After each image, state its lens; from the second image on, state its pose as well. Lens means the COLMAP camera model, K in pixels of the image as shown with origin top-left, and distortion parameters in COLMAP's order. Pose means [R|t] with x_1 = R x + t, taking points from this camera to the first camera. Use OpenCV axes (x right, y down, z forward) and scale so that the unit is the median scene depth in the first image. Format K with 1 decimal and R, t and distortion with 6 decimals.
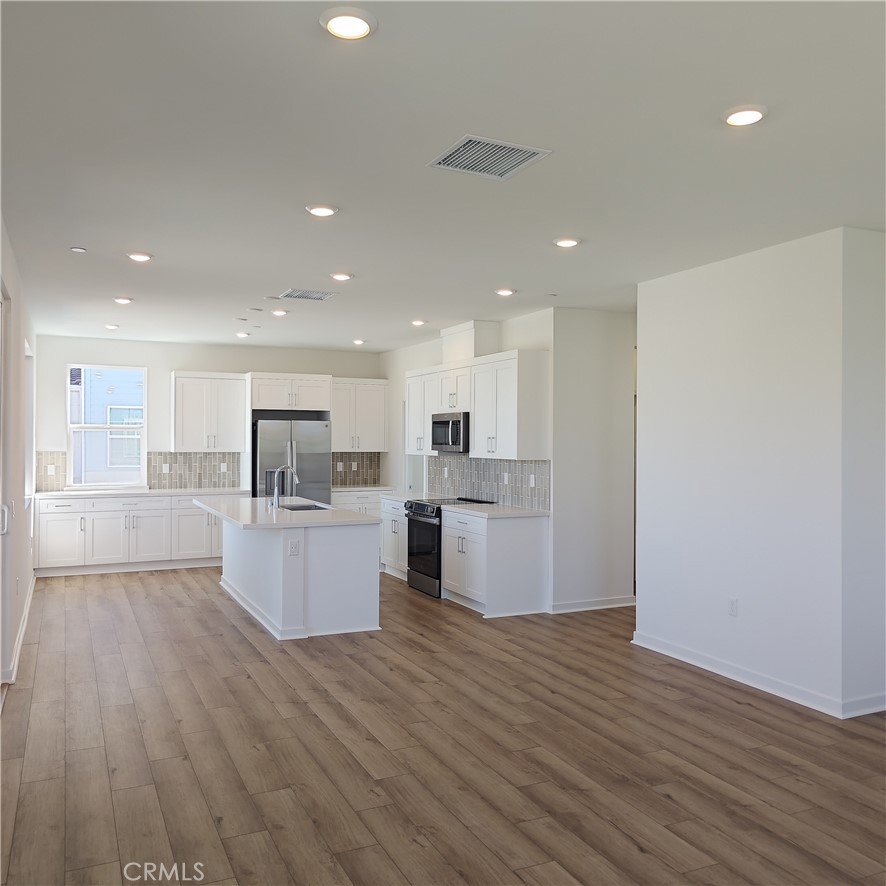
lens RADIAL K [[804.9, 0, 452.1], [0, 804.9, 440.3], [0, 0, 1]] dist [0.056920, -0.069361]
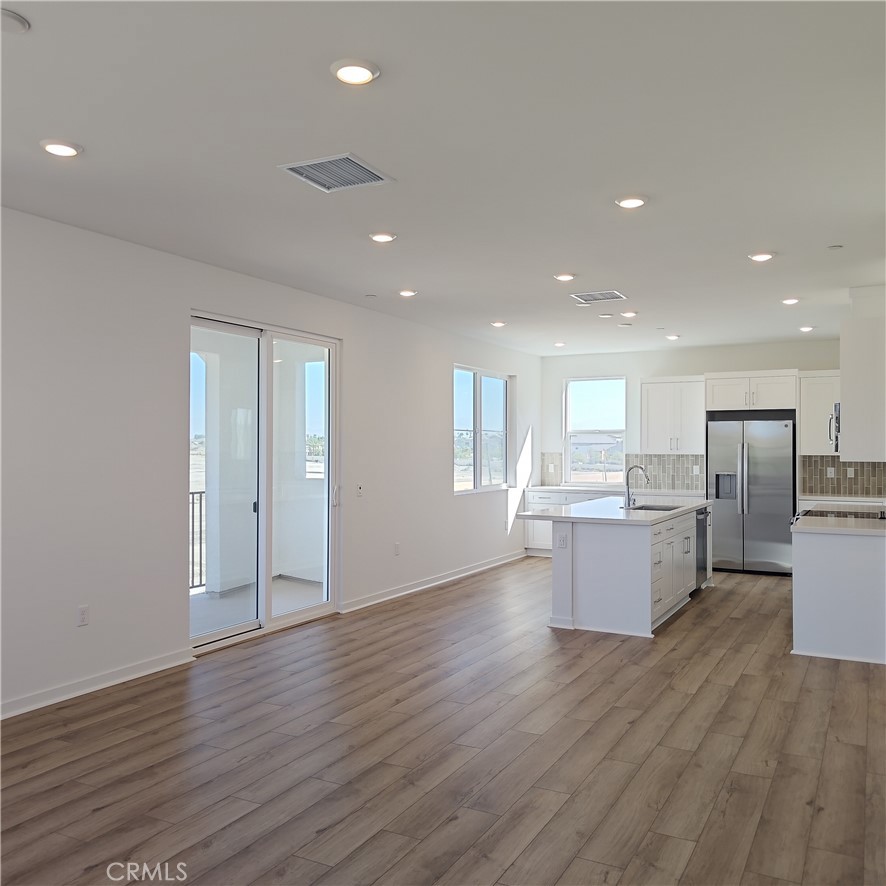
lens RADIAL K [[804.9, 0, 452.1], [0, 804.9, 440.3], [0, 0, 1]] dist [0.056920, -0.069361]
pose [[0.601707, -0.010921, -0.798642, 0.664861], [0.000701, 0.999913, -0.013145, 0.019333], [0.798716, 0.007350, 0.601663, 0.303389]]
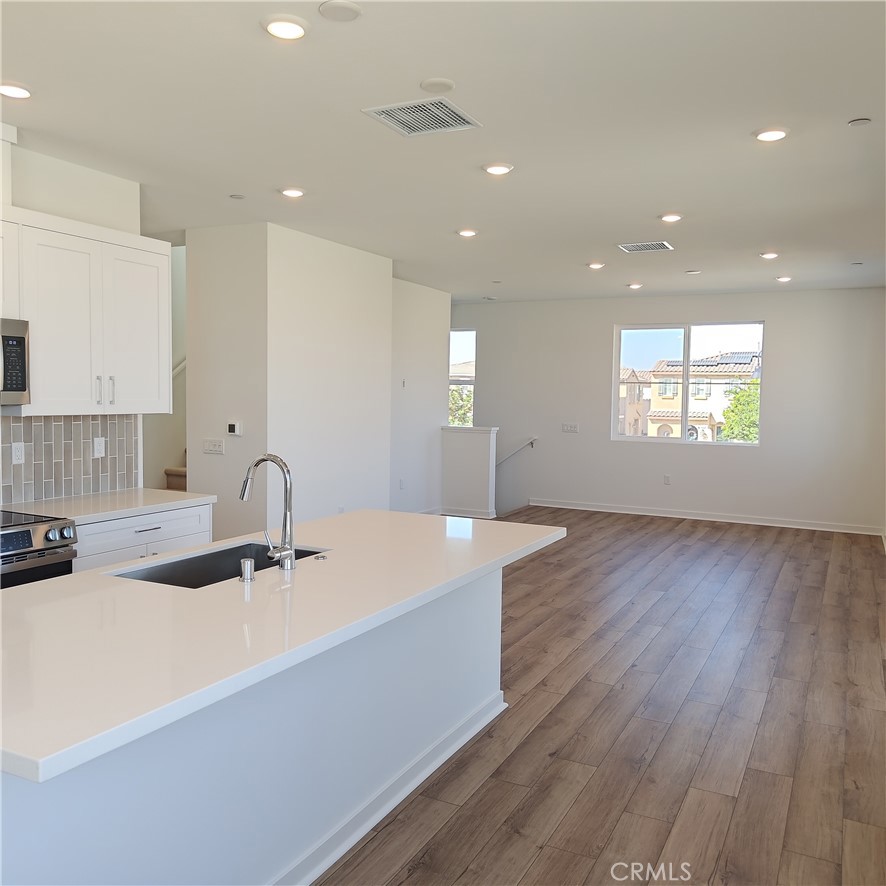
lens RADIAL K [[804.9, 0, 452.1], [0, 804.9, 440.3], [0, 0, 1]] dist [0.056920, -0.069361]
pose [[-0.616165, -0.062767, 0.785112, -0.793659], [-0.020031, 0.997746, 0.064046, -0.000775], [-0.787362, 0.023736, -0.616033, 1.675529]]
